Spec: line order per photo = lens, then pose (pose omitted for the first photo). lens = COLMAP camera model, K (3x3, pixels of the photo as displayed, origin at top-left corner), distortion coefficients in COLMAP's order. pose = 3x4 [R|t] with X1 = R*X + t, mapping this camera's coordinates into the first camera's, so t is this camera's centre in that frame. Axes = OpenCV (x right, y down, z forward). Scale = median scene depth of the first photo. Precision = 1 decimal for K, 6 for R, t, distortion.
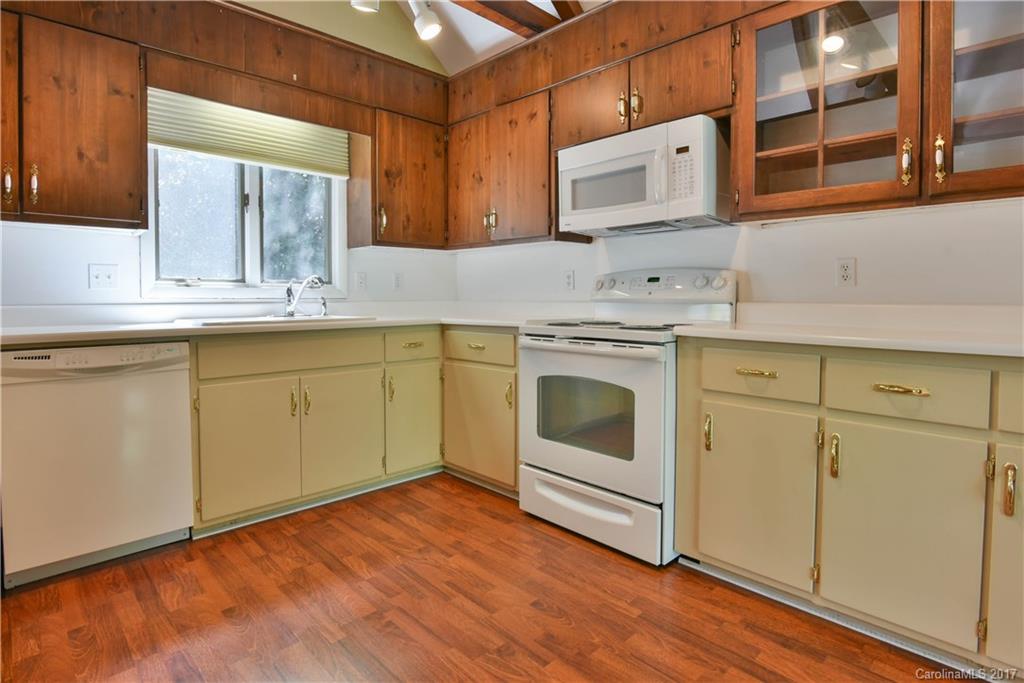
lens RADIAL K [[541.5, 0, 498.8], [0, 541.5, 312.9], [0, 0, 1]] dist [-0.017888, -0.000625]
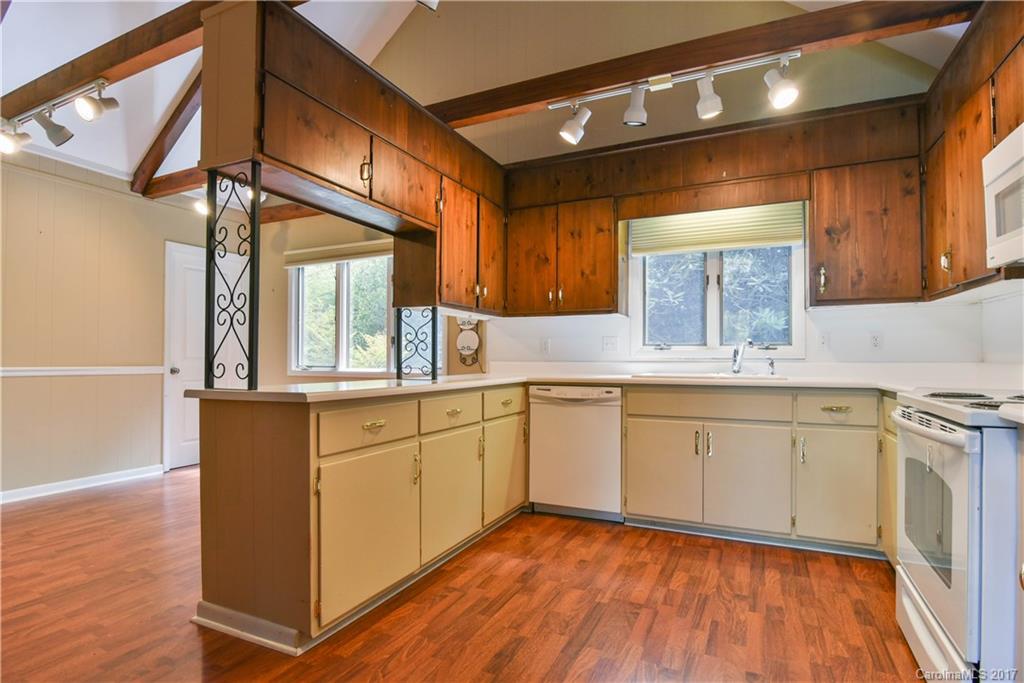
lens RADIAL K [[515.9, 0, 513.7], [0, 515.9, 348.8], [0, 0, 1]] dist [-0.014978, -0.000609]
pose [[0.363166, -0.013970, -0.931620, 0.624678], [-0.030023, 0.999193, -0.026687, -0.005707], [0.931241, 0.037662, 0.362454, 0.198804]]
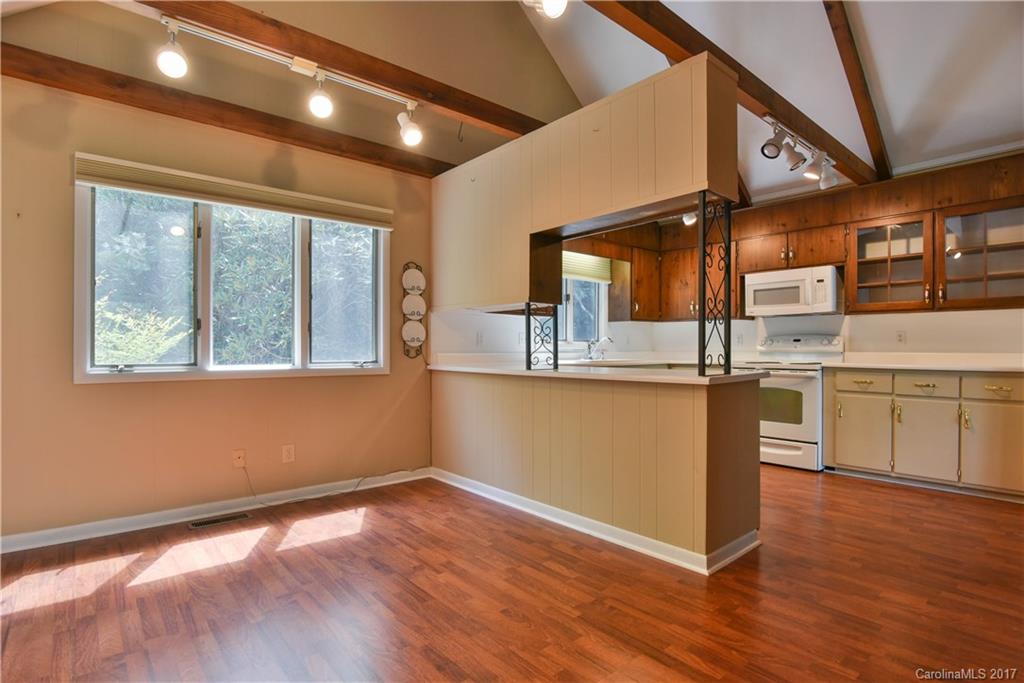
lens RADIAL K [[515.9, 0, 513.7], [0, 515.9, 348.8], [0, 0, 1]] dist [-0.014978, -0.000609]
pose [[0.998868, 0.001834, -0.047537, -0.756253], [-0.003245, 0.999556, -0.029621, 0.031137], [0.047462, 0.029742, 0.998430, -1.052654]]
